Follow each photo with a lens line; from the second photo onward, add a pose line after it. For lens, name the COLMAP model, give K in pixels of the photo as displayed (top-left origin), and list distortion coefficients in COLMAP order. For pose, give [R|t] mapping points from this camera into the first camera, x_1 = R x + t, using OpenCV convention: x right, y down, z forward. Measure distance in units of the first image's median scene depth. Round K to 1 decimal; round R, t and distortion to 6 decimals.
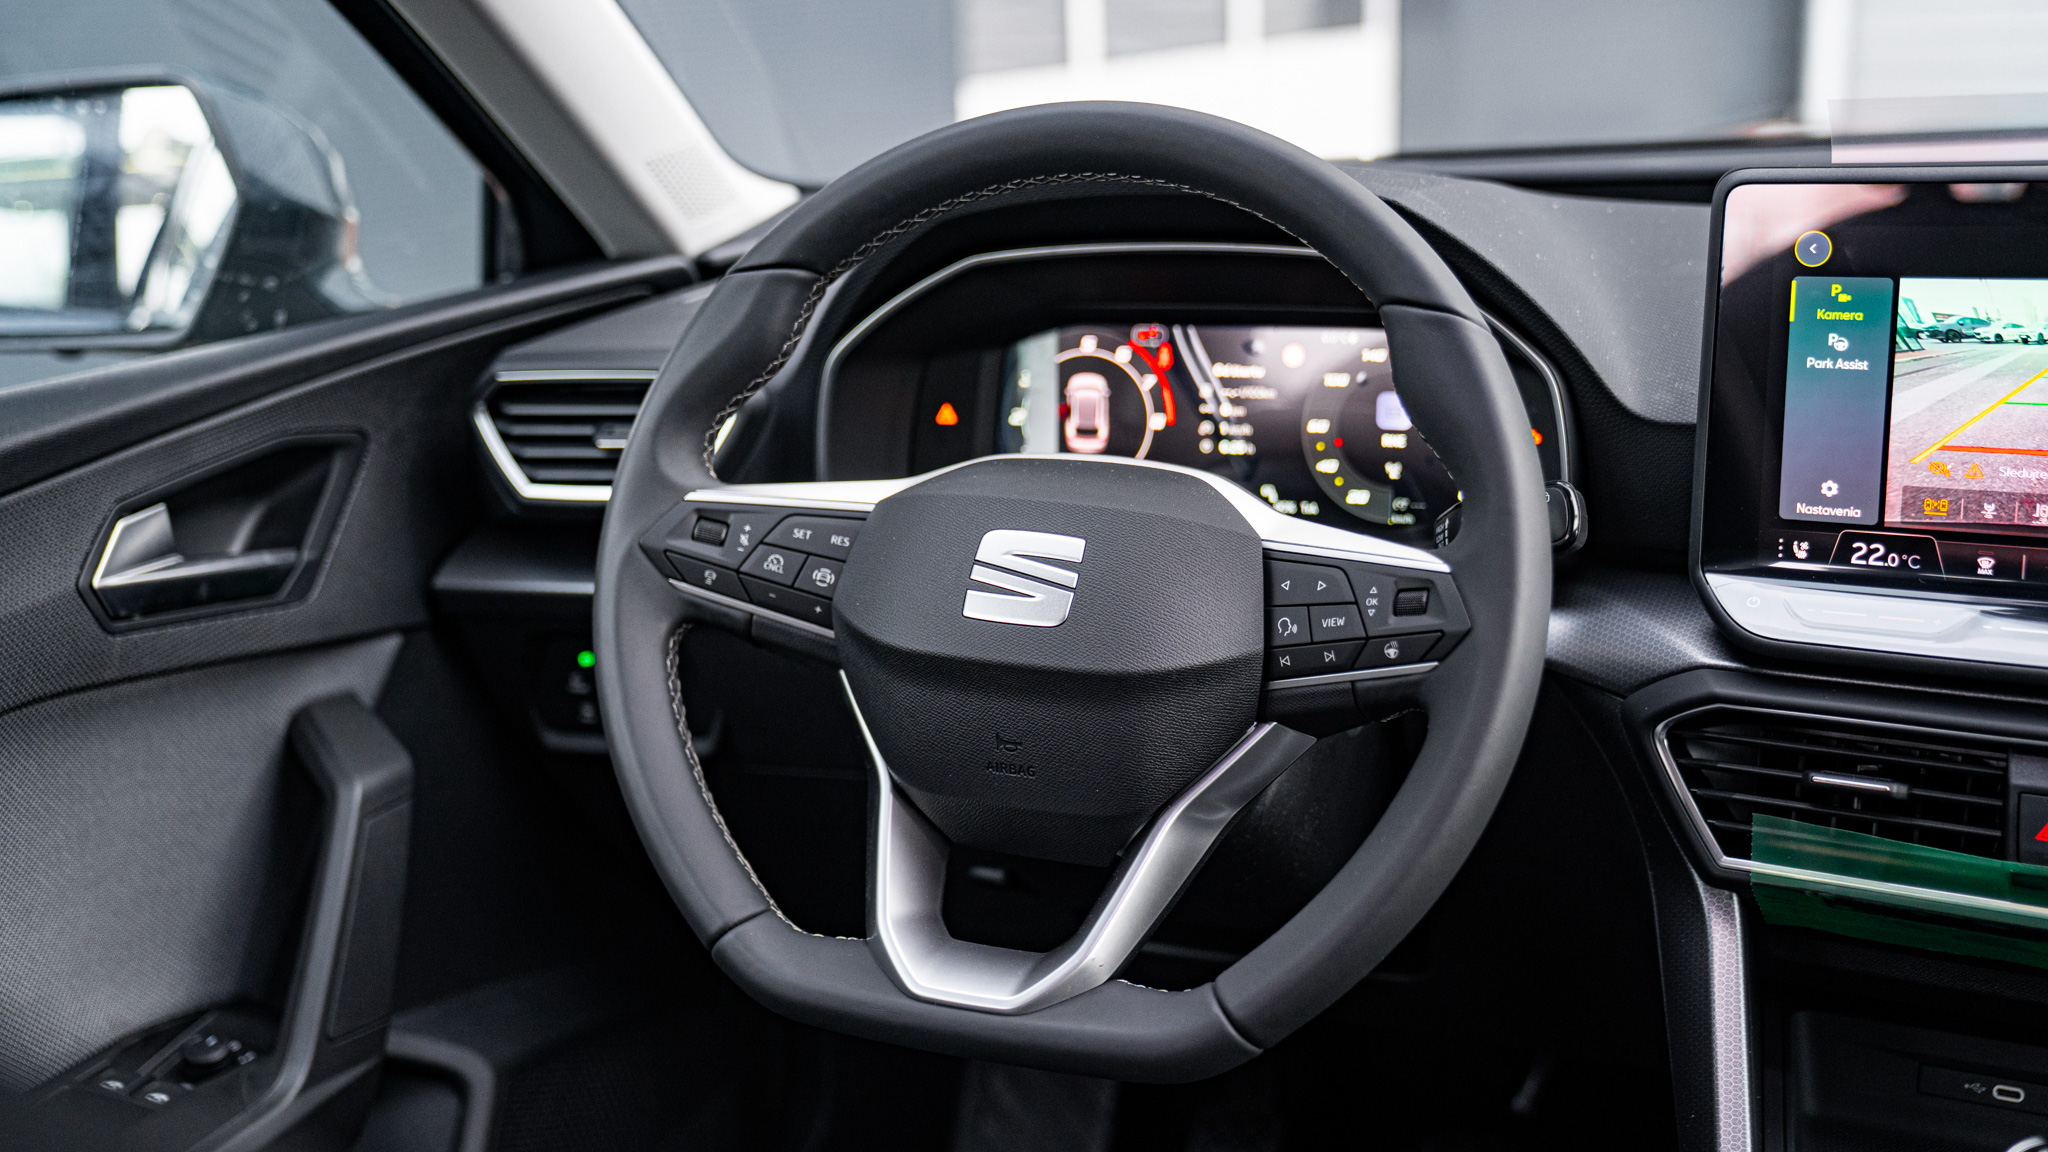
lens RADIAL K [[2454.0, 0, 1024.0], [0, 2454.0, 576.0], [0, 0, 1]] dist [0.048606, 0.254513]
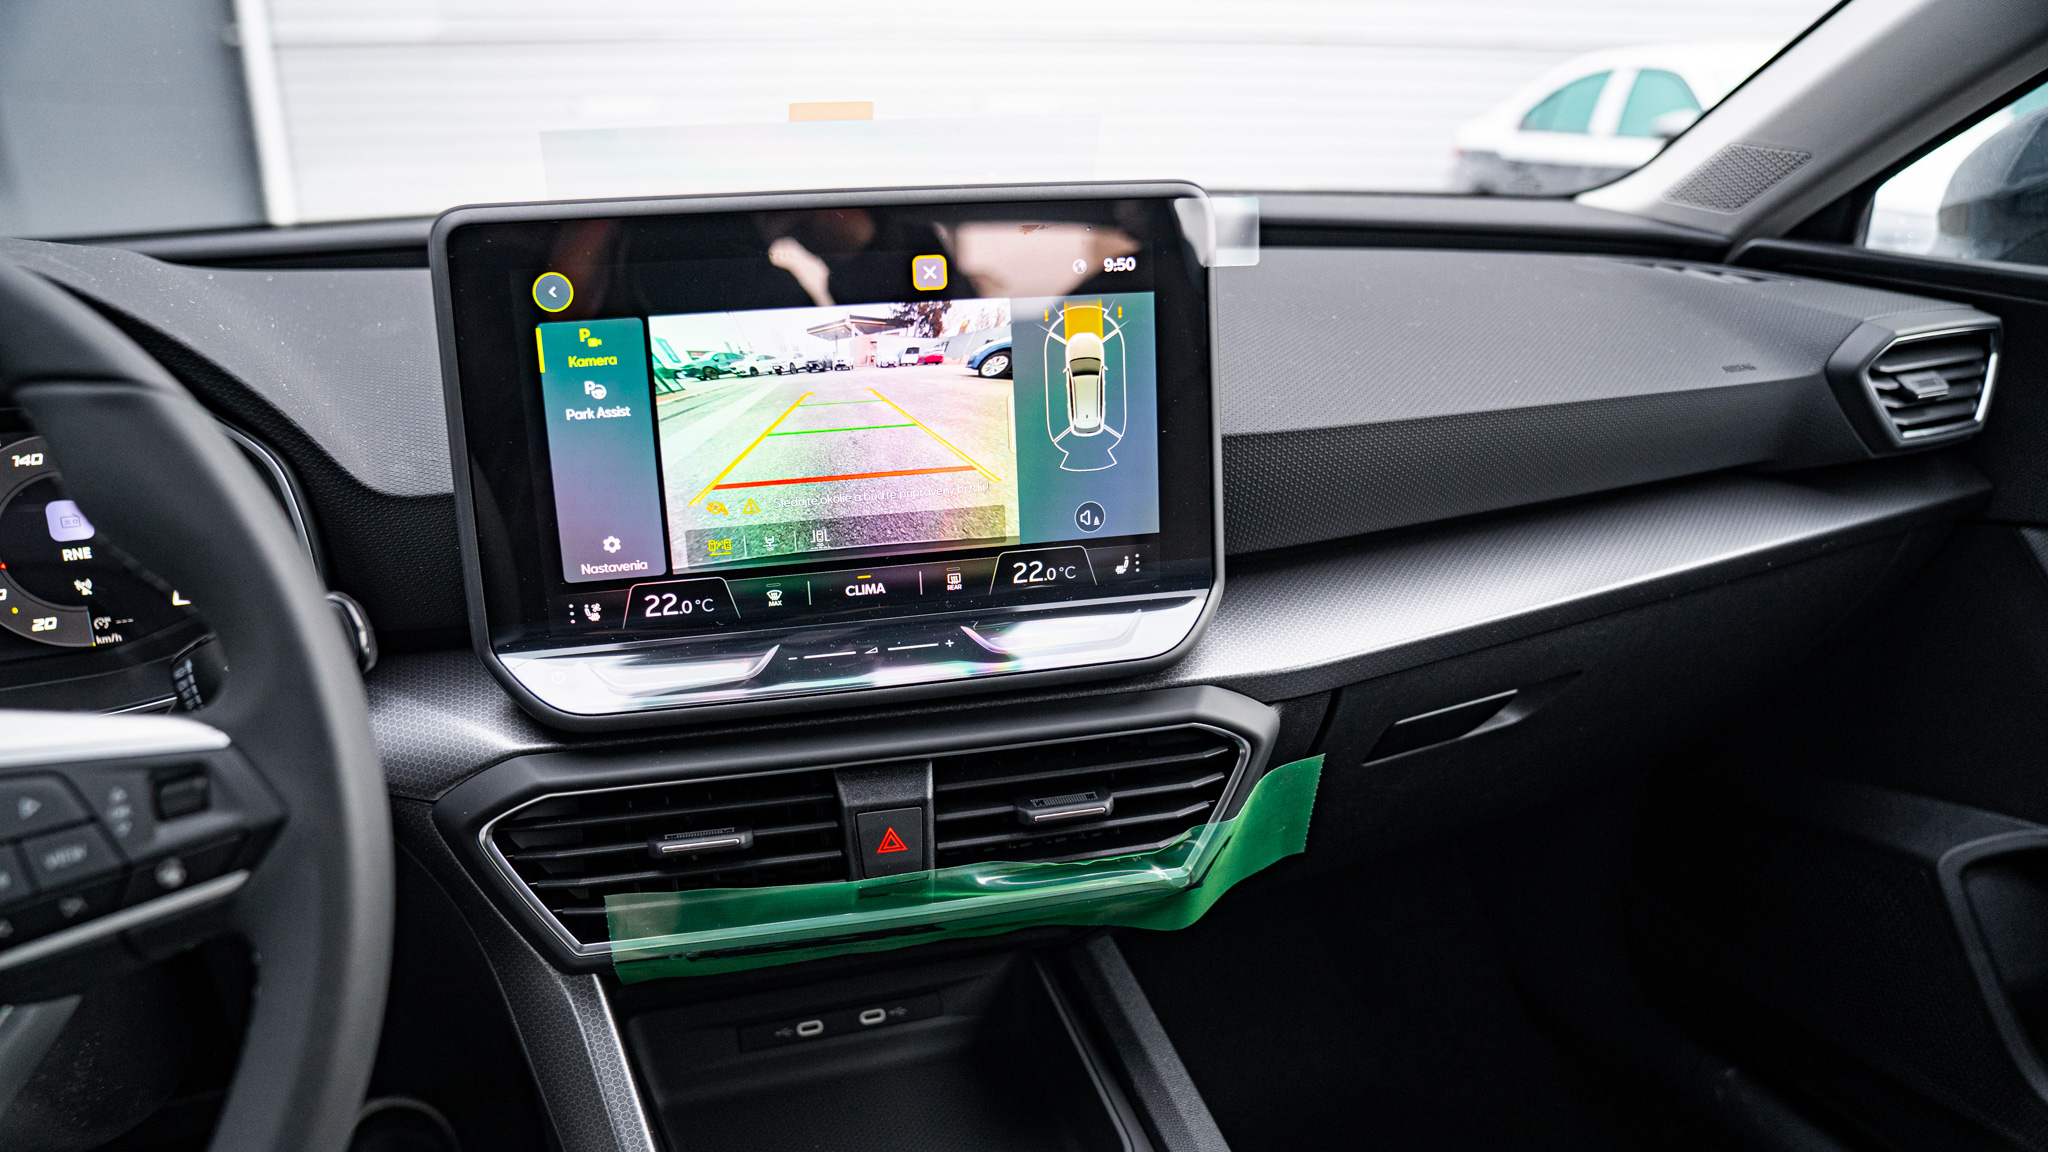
lens RADIAL K [[1389.2, 0, 1007.6], [0, 1389.2, 567.7], [0, 0, 1]] dist [-0.150703, 0.099675]
pose [[0.696682, -0.187364, 0.692480, 0.065845], [0.152085, 0.981924, 0.112672, -0.062226], [-0.701074, 0.026820, 0.712584, 0.517267]]
